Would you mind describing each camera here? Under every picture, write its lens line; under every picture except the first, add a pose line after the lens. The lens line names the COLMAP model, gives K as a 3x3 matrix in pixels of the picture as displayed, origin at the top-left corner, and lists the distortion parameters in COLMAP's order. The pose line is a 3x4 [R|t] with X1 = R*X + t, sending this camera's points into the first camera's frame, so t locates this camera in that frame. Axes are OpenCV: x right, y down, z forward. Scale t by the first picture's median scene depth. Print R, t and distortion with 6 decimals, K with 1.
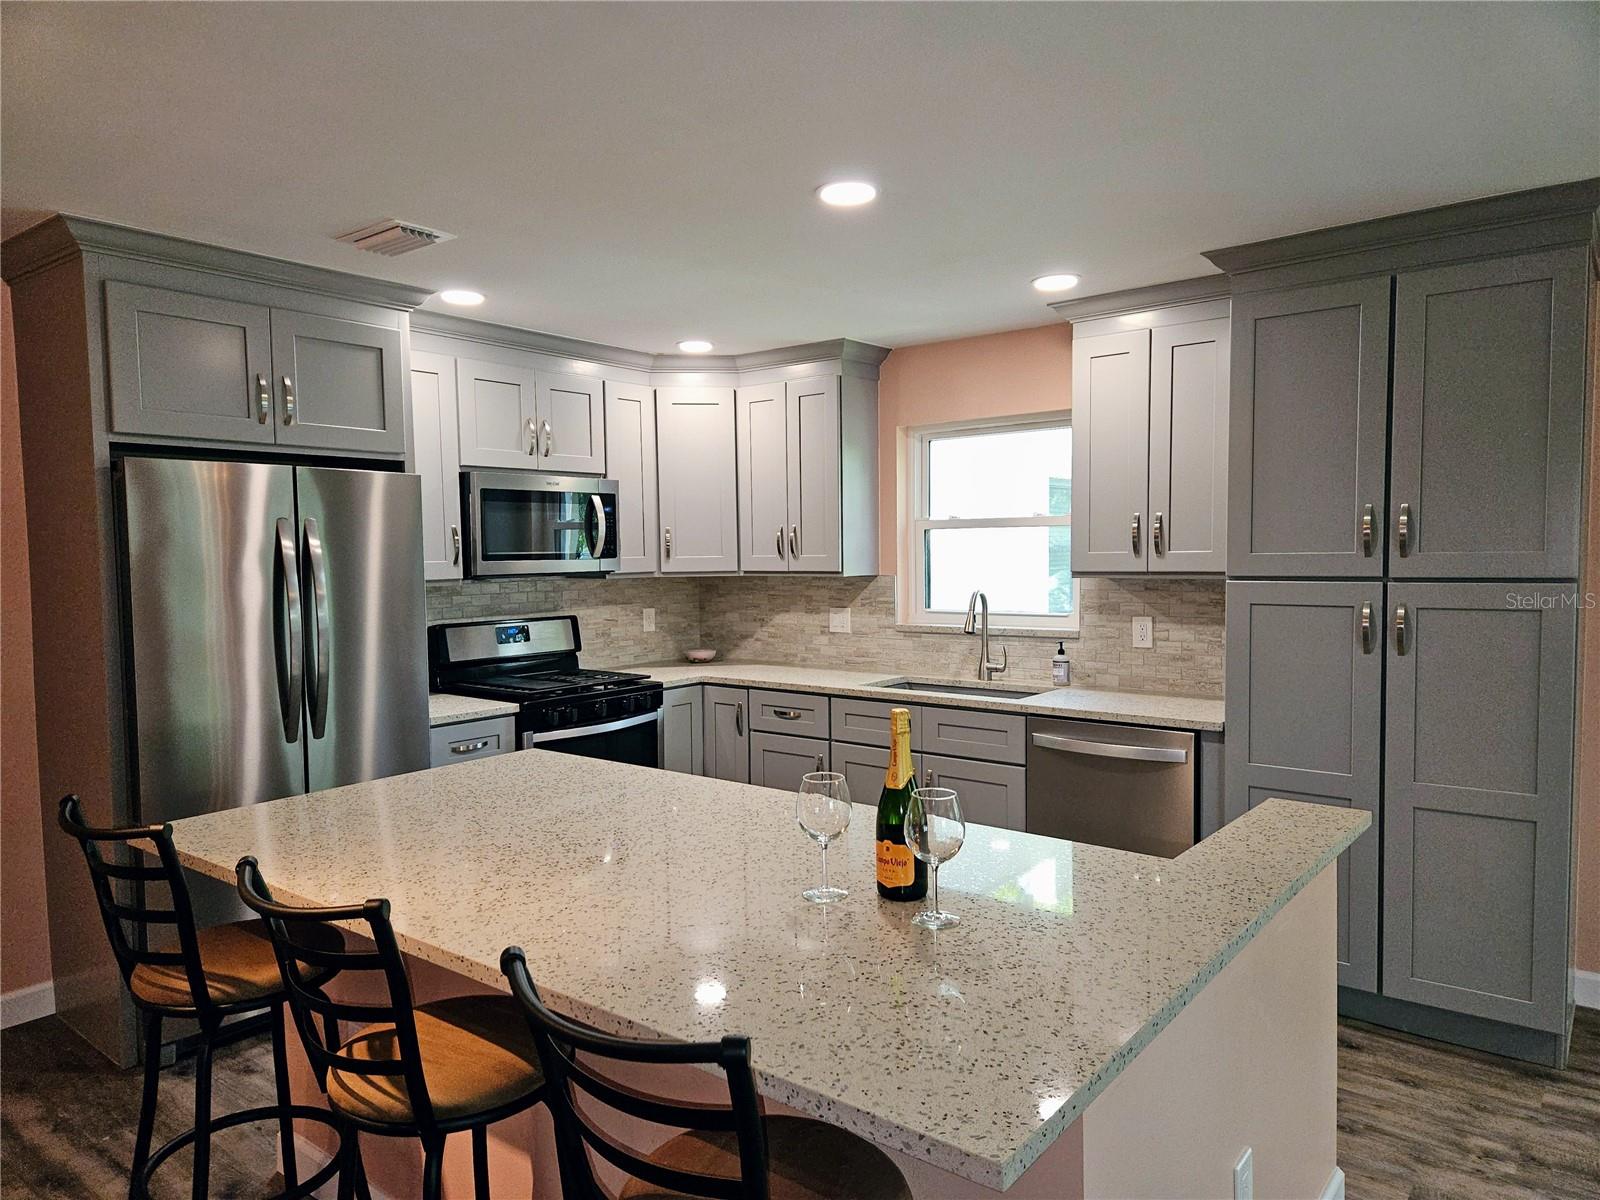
lens RADIAL K [[1062.0, 0, 786.3], [0, 1062.0, 609.9], [0, 0, 1]] dist [0.033427, -0.013716]
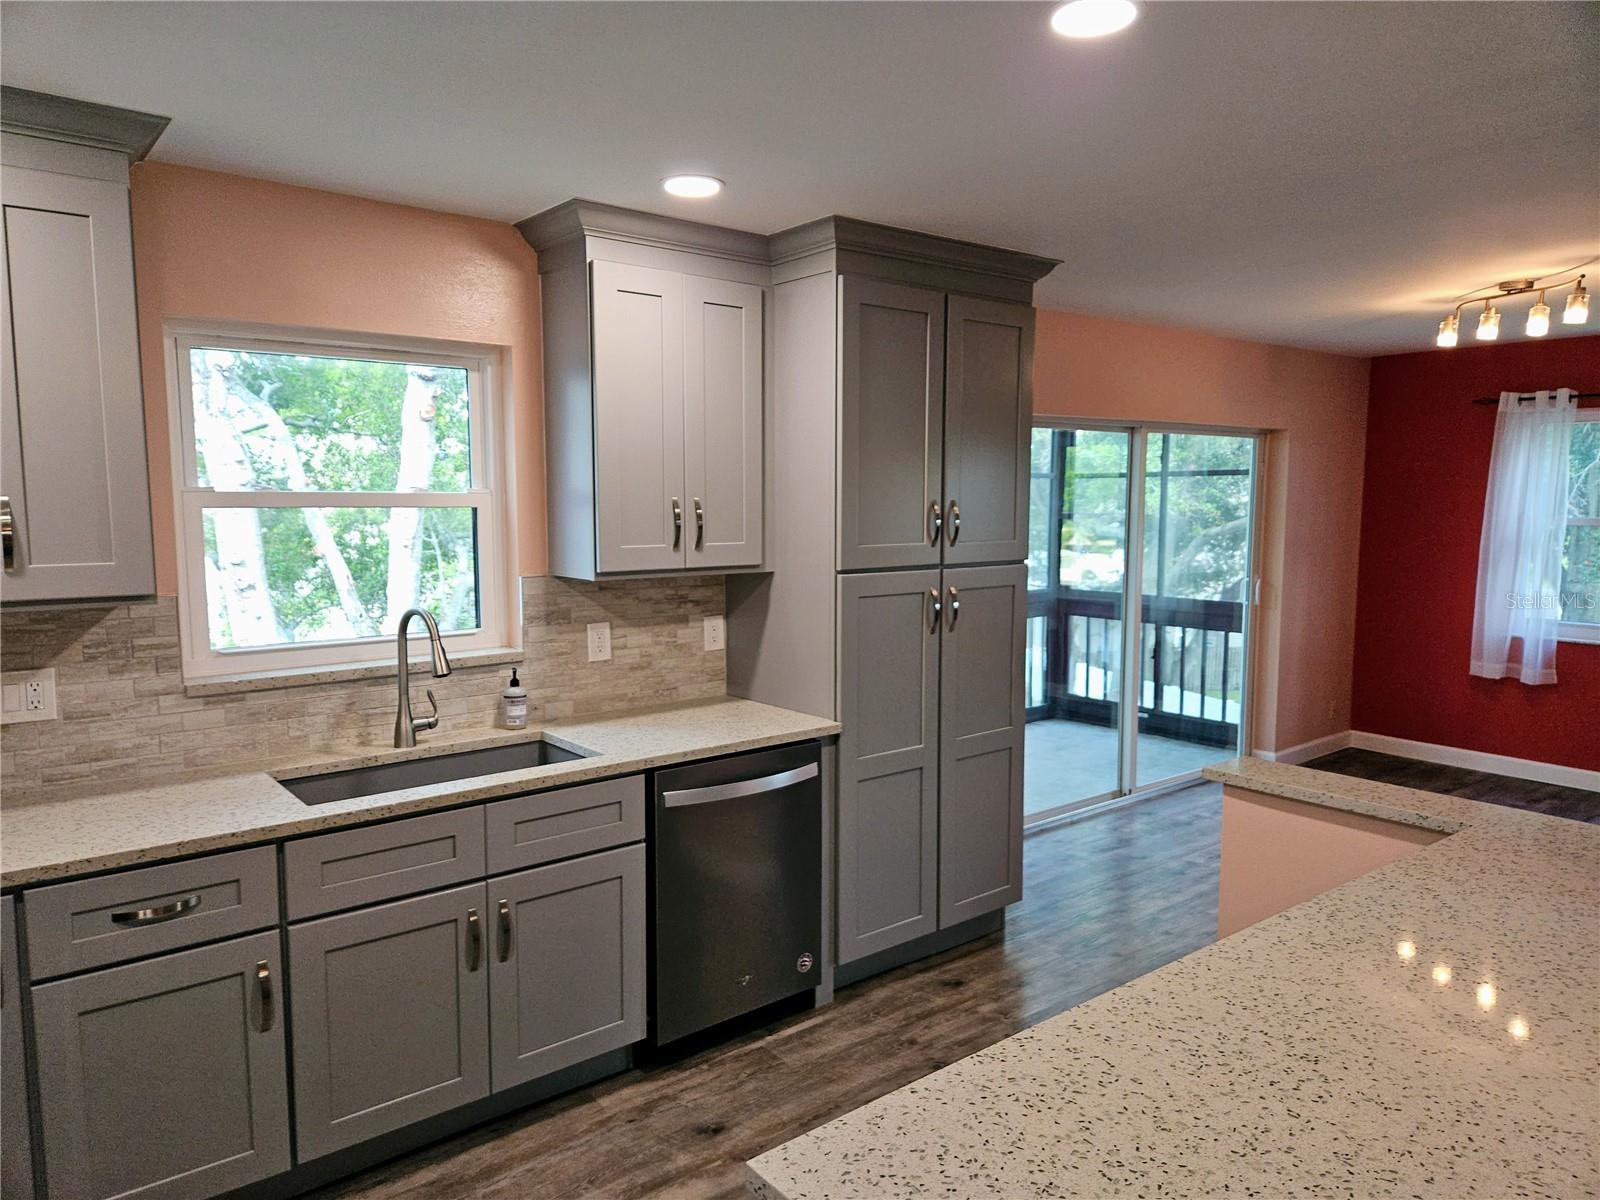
lens RADIAL K [[1062.0, 0, 791.7], [0, 1062.0, 607.7], [0, 0, 1]] dist [0.033427, -0.013716]
pose [[0.210700, -0.086018, 0.973759, -0.388640], [0.054653, 0.995600, 0.076121, -0.054386], [-0.976022, 0.037180, 0.214474, 0.632571]]
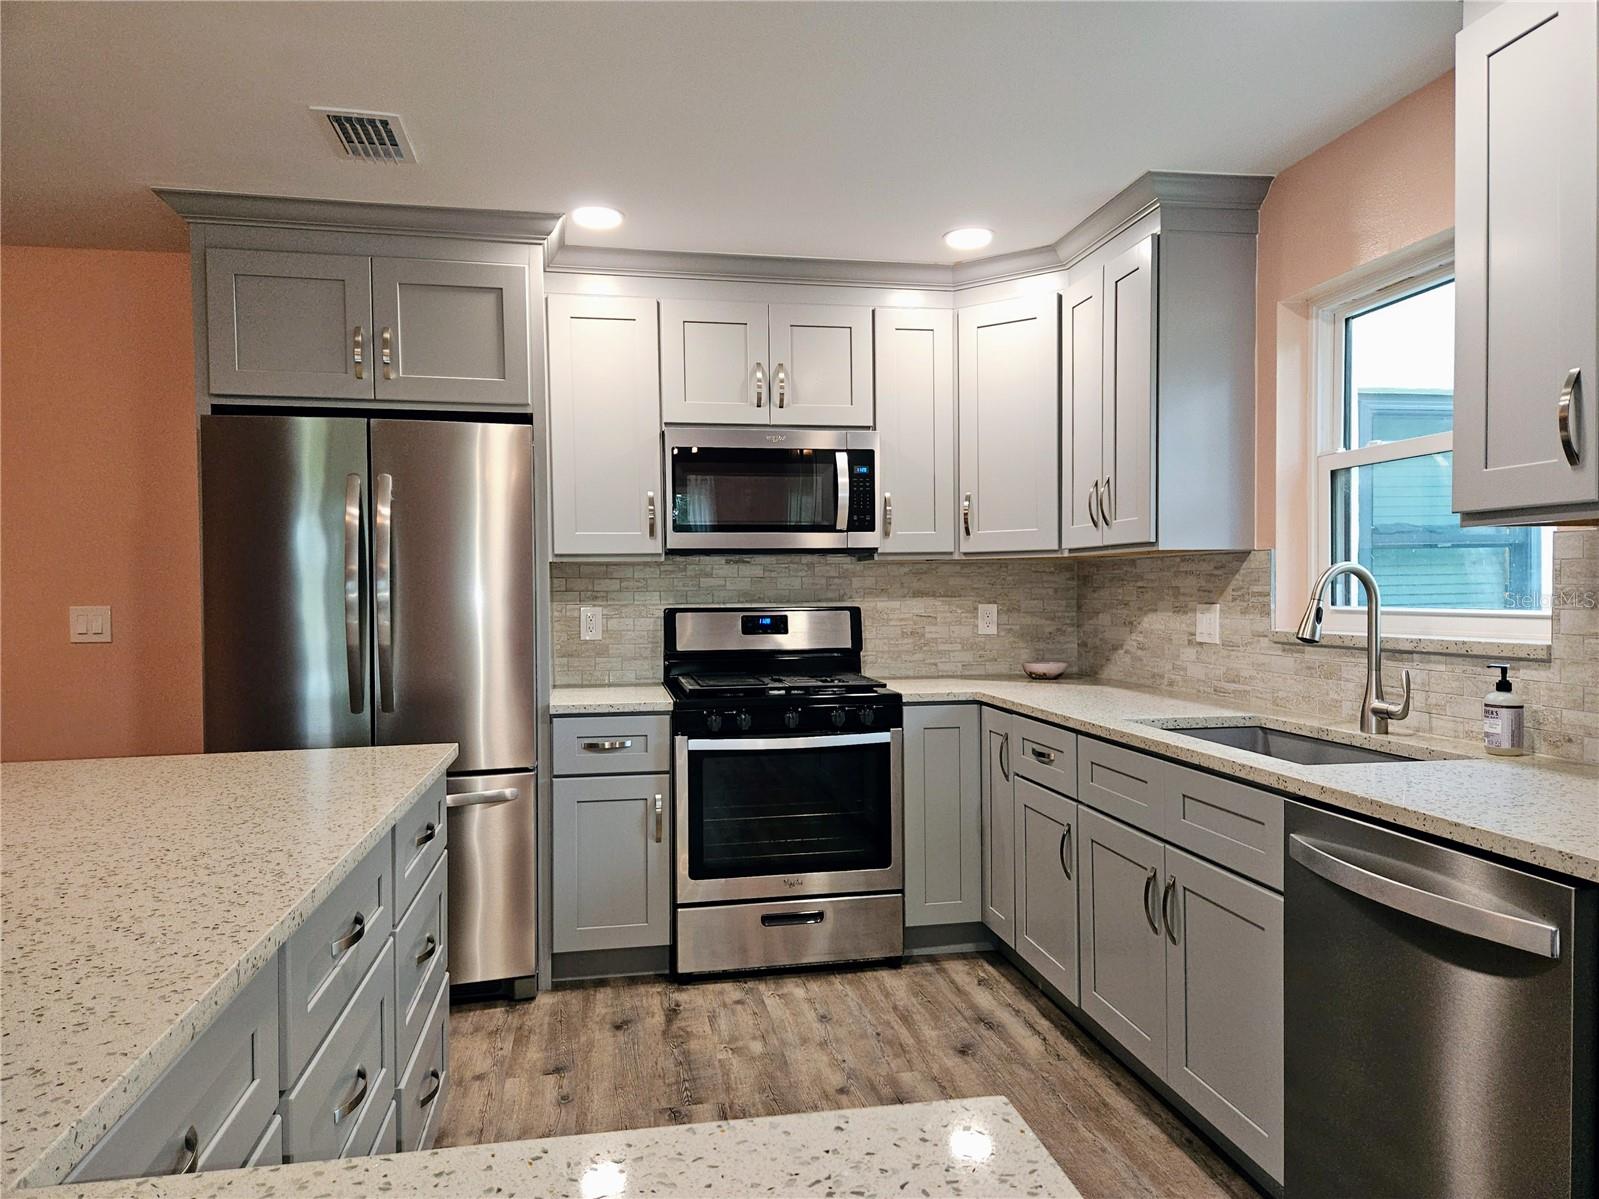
lens RADIAL K [[1061.4, 0, 794.8], [0, 1061.4, 614.1], [0, 0, 1]] dist [0.033427, -0.013716]
pose [[0.753569, 0.022544, -0.656983, 0.323613], [-0.039566, 0.999155, -0.011097, 0.023654], [0.656177, 0.034357, 0.753824, 0.395957]]
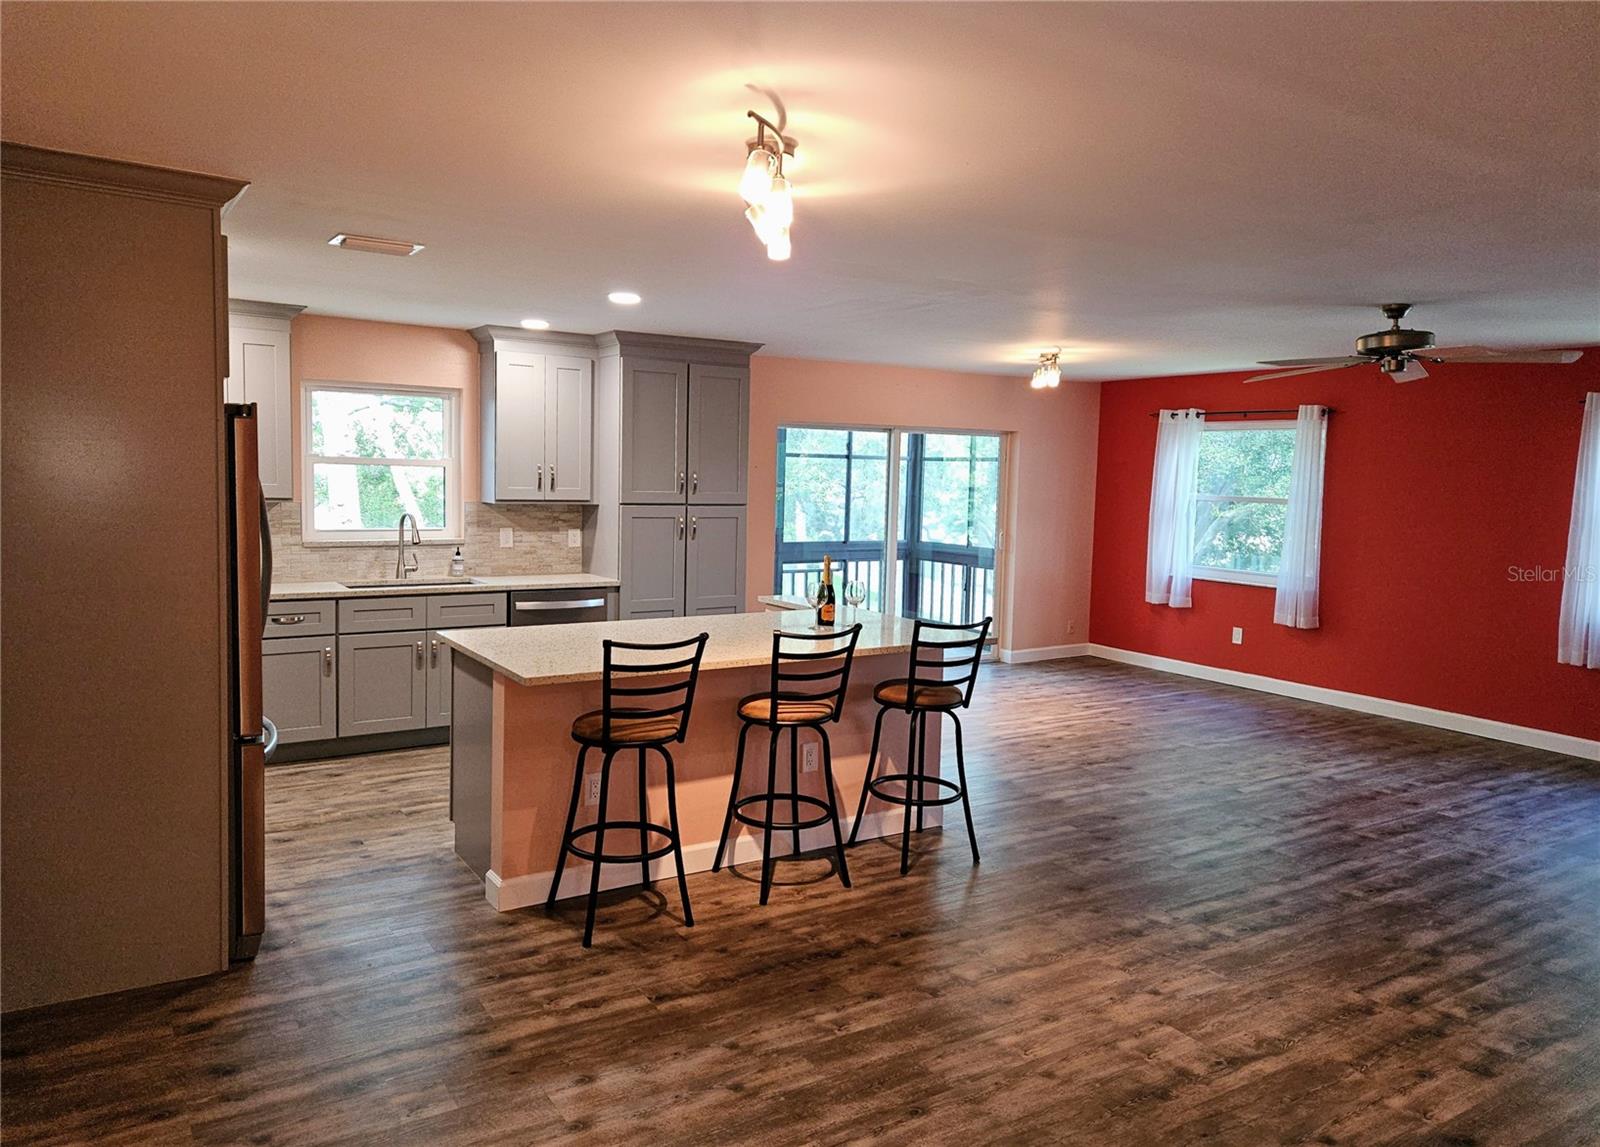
lens RADIAL K [[1099.4, 0, 805.7], [0, 1099.4, 561.5], [0, 0, 1]] dist [0.040291, -0.019552]
pose [[0.304219, -0.055372, 0.950991, -1.005890], [0.027338, 0.998405, 0.049387, -0.011648], [-0.952210, 0.010974, 0.305248, 0.074208]]
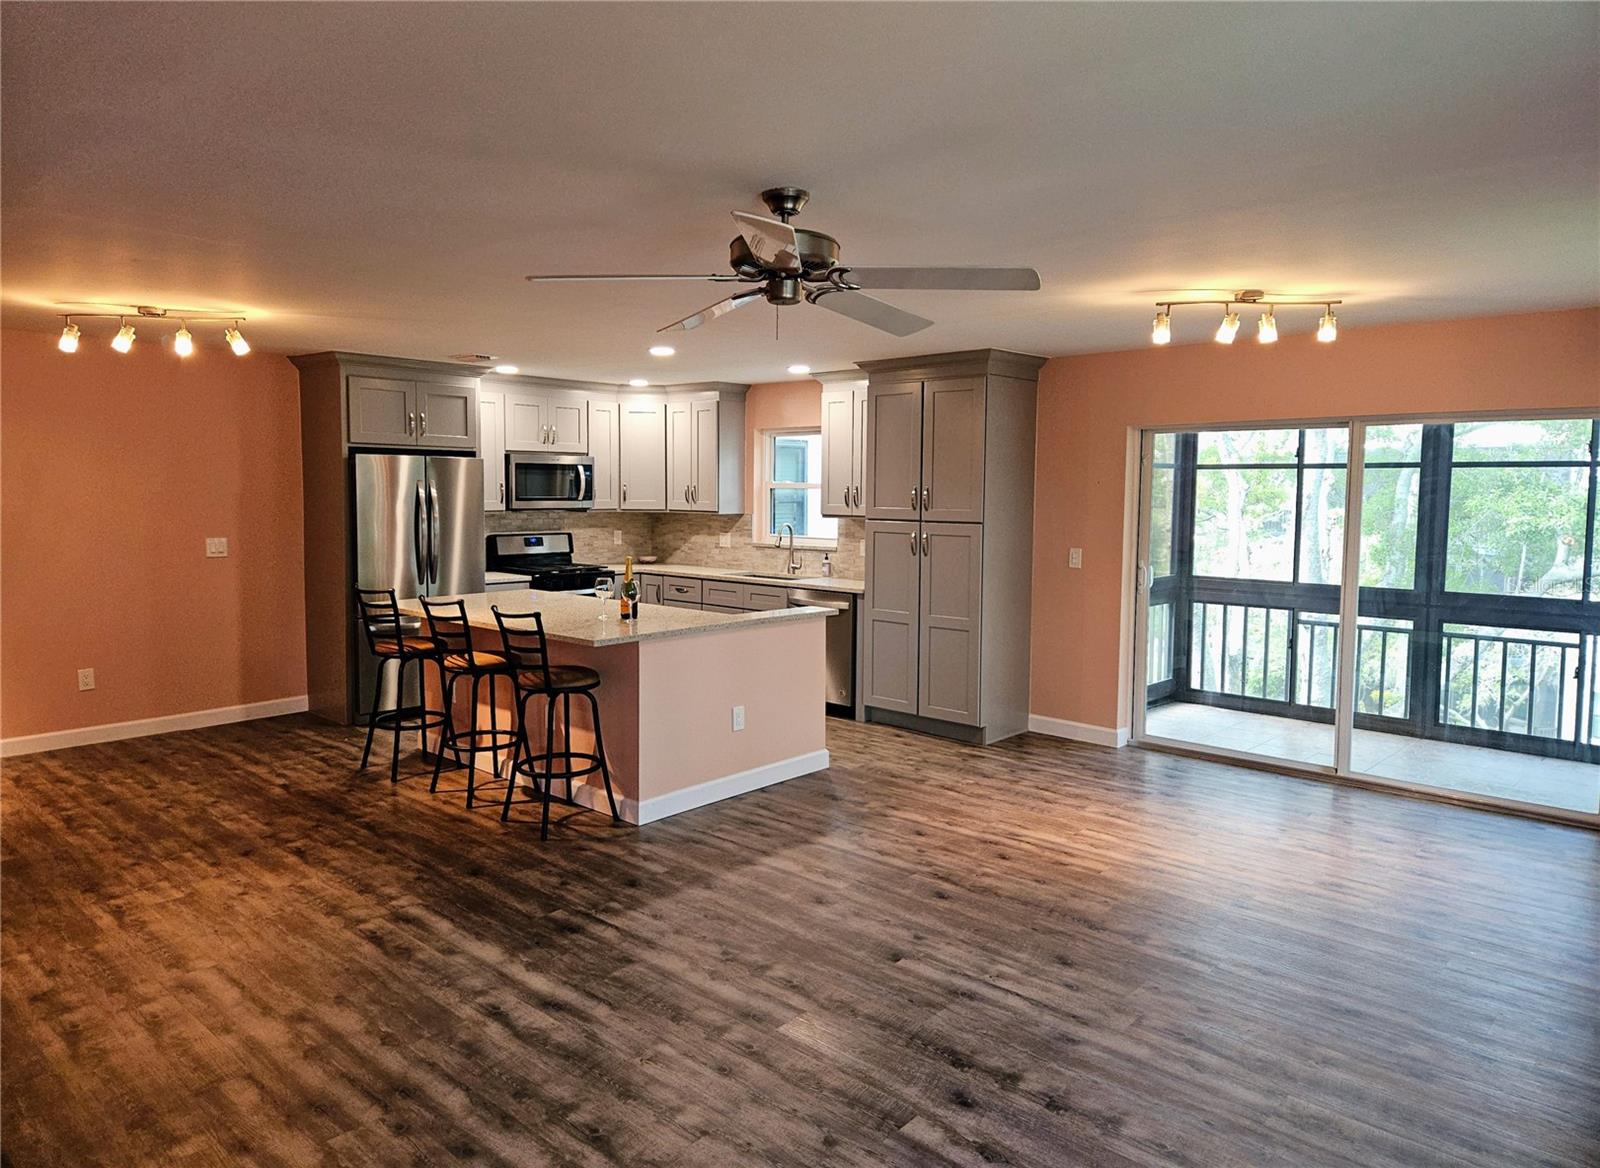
lens RADIAL K [[1083.7, 0, 796.7], [0, 1083.7, 550.7], [0, 0, 1]] dist [0.029949, -0.013665]
pose [[0.997949, 0.026148, -0.058427, 0.303233], [-0.026004, 0.999657, 0.003222, 0.020990], [0.058491, -0.001696, 0.998287, -0.827911]]
